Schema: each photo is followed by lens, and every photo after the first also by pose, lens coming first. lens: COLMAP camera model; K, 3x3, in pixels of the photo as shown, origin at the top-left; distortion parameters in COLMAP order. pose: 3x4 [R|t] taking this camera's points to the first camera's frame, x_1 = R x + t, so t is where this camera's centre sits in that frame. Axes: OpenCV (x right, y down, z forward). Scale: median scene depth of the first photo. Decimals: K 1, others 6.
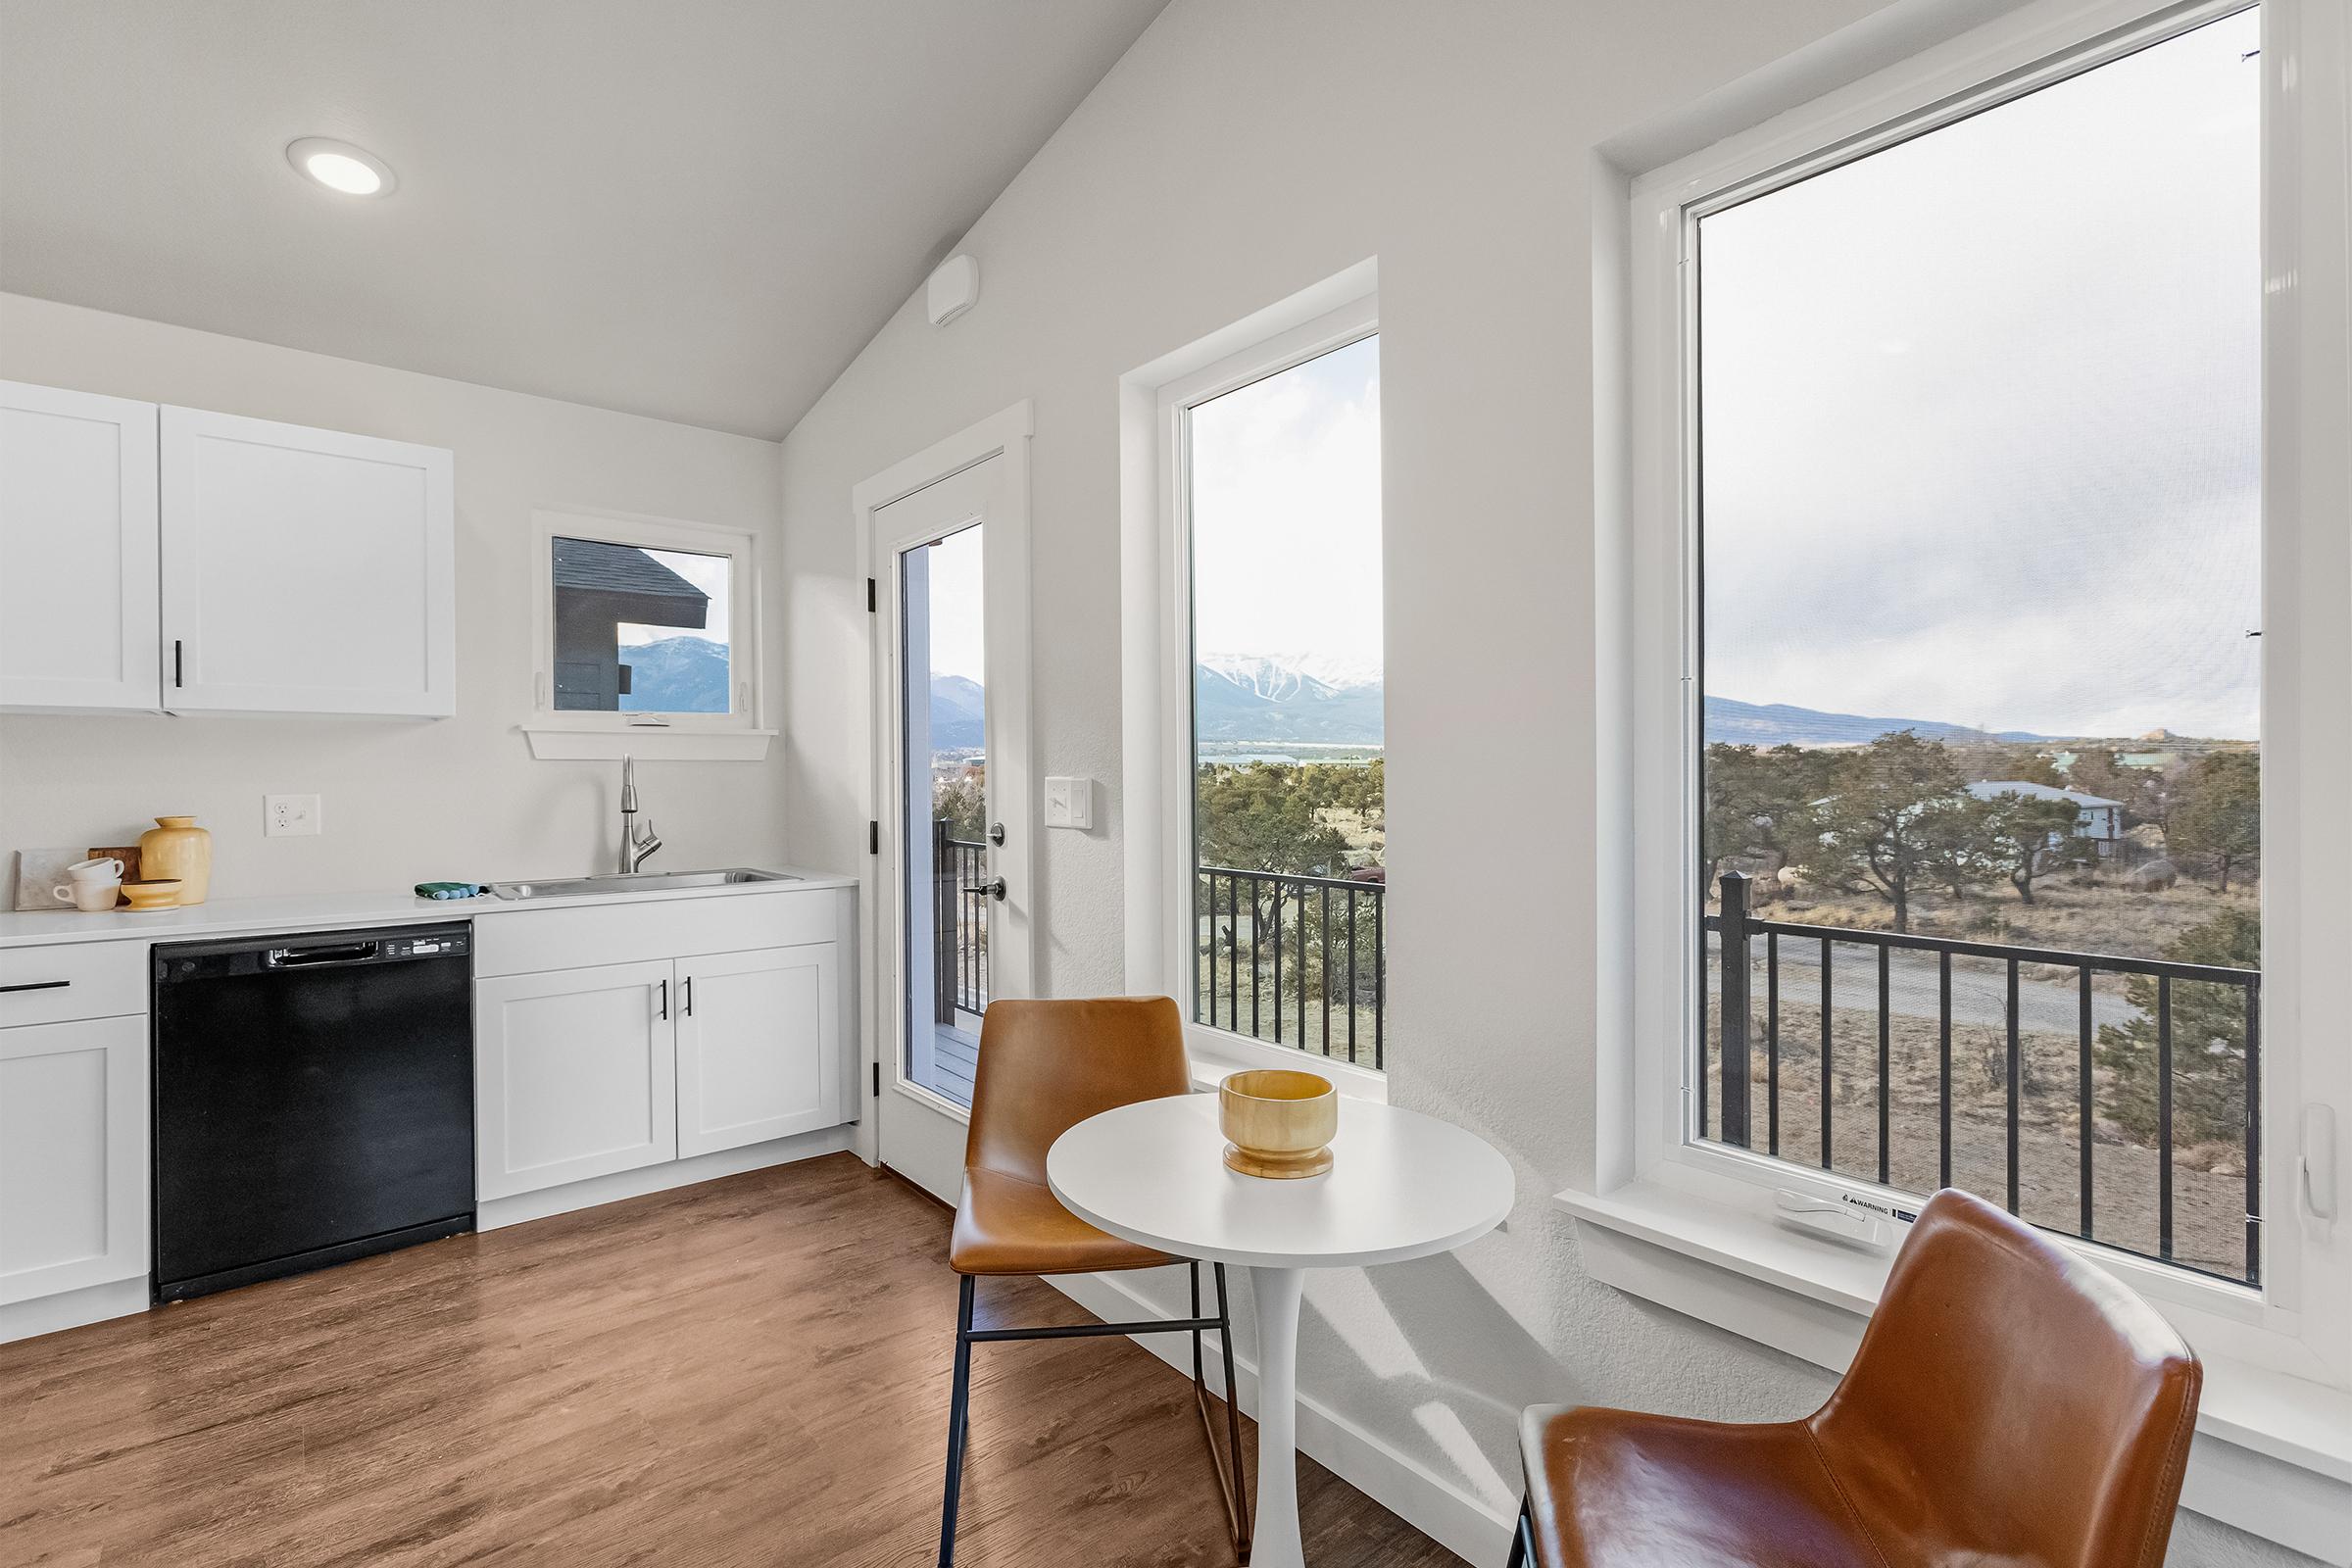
lens RADIAL K [[1069.0, 0, 1189.0], [0, 1069.0, 775.4], [0, 0, 1]] dist [-0.003230, 0.004767]
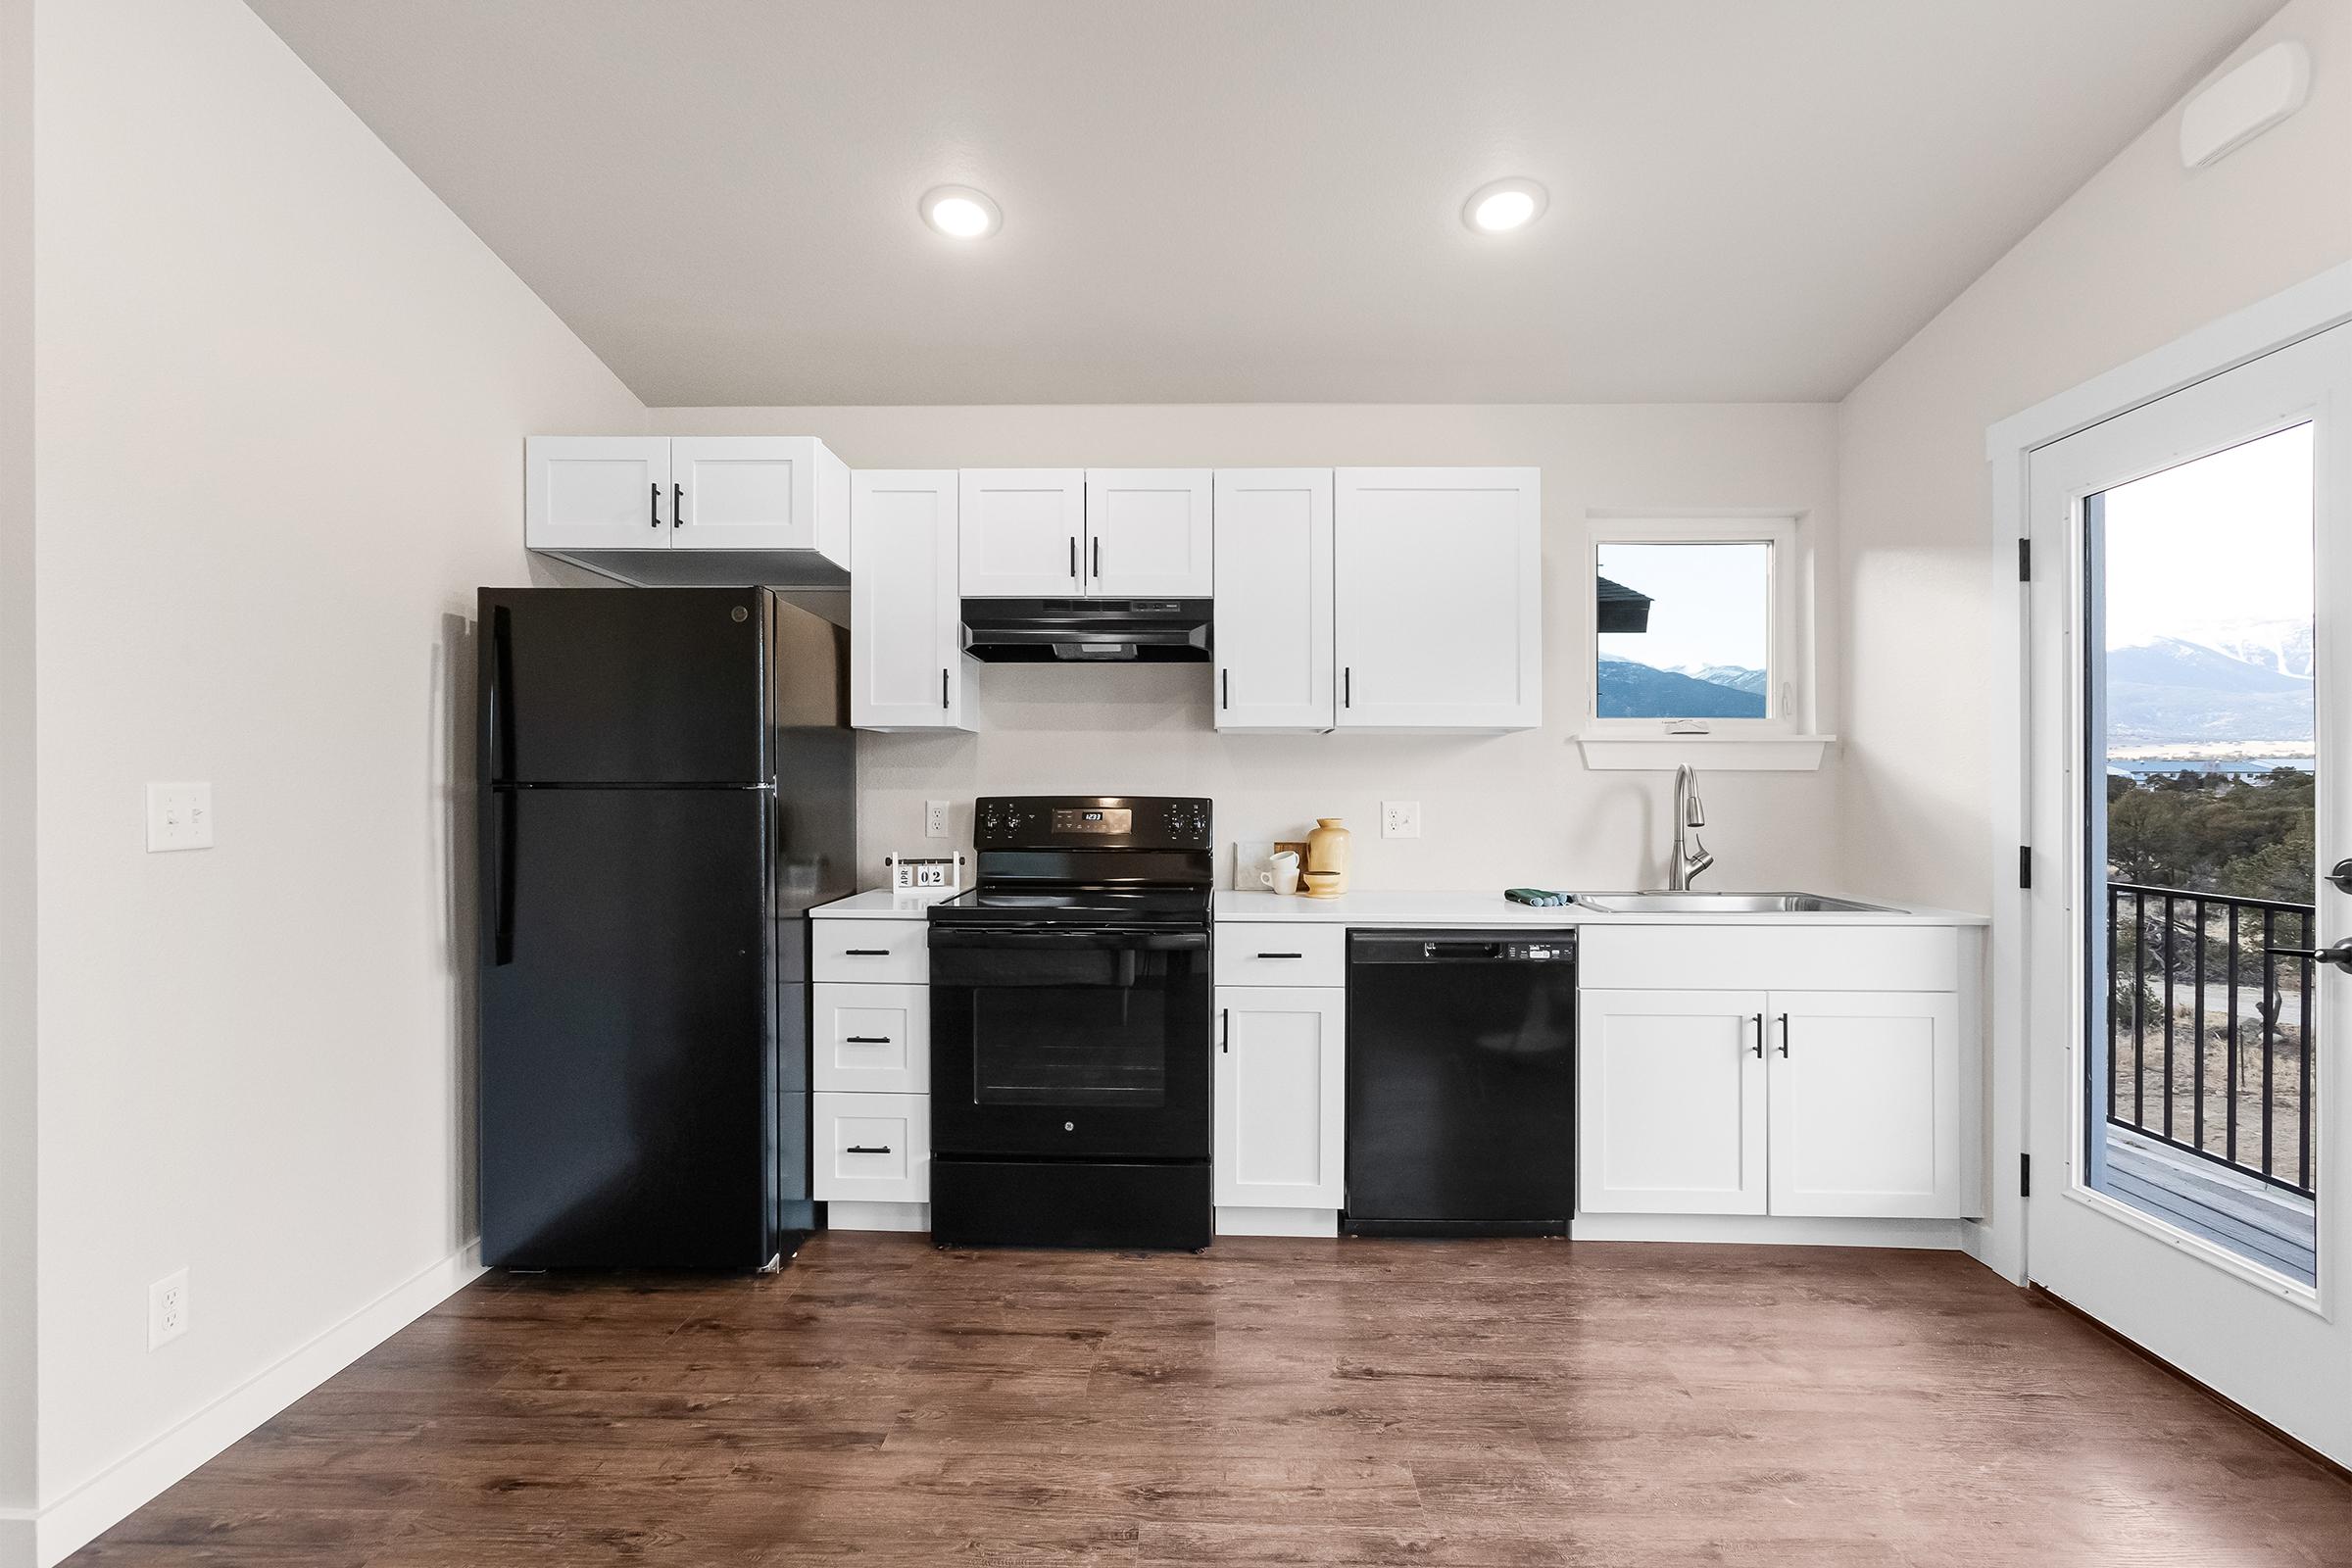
lens RADIAL K [[1069.0, 0, 1168.1], [0, 1069.0, 790.6], [0, 0, 1]] dist [-0.003230, 0.004767]
pose [[0.755163, 0.010763, -0.655449, -0.296638], [-0.006752, 0.999940, 0.008642, -0.001317], [0.655502, -0.002100, 0.755190, -0.007504]]
